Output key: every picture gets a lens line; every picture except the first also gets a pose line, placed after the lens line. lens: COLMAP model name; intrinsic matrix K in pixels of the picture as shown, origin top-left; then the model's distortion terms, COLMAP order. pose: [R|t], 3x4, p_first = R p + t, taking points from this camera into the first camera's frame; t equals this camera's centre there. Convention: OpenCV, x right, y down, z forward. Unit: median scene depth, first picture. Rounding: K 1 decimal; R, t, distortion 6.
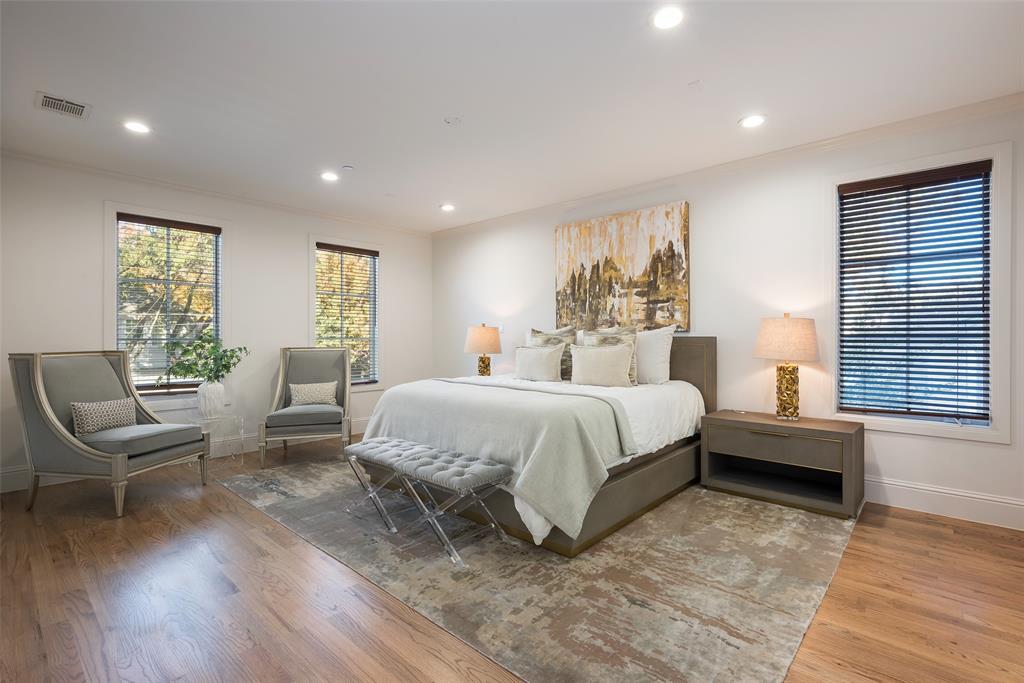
lens RADIAL K [[469.4, 0, 512.0], [0, 469.4, 341.5], [0, 0, 1]] dist [0.001292, 0.000024]
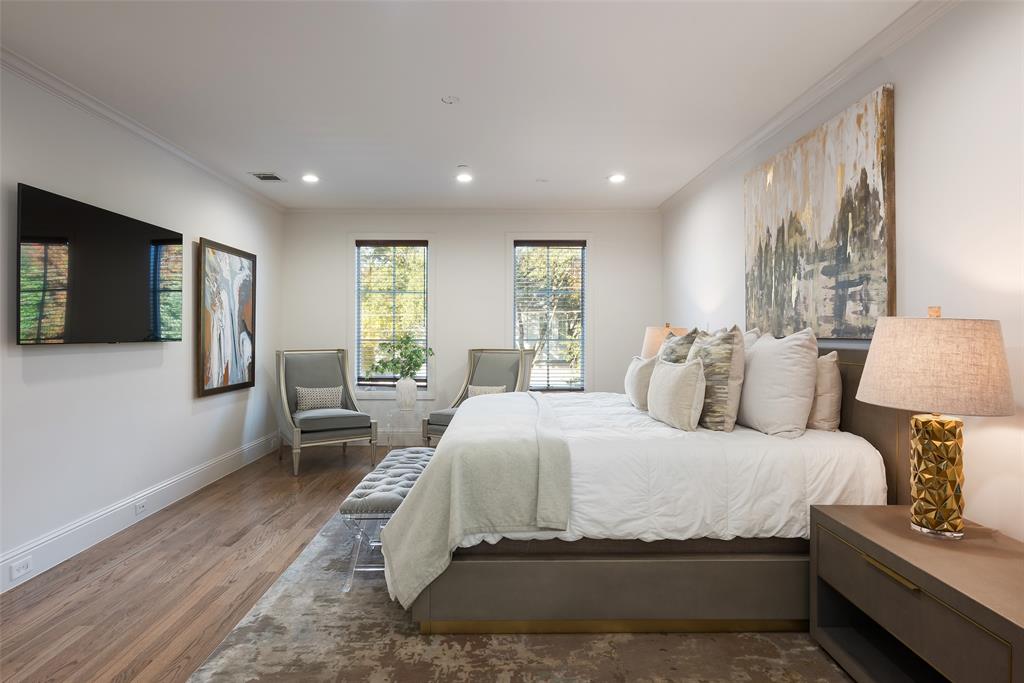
lens RADIAL K [[557.6, 0, 510.4], [0, 557.6, 333.8], [0, 0, 1]] dist [-0.000861, -0.000857]
pose [[0.676594, 0.006360, -0.736329, 0.524172], [-0.010542, 0.999944, -0.001050, -0.022332], [0.736281, 0.008473, 0.676623, 0.275654]]
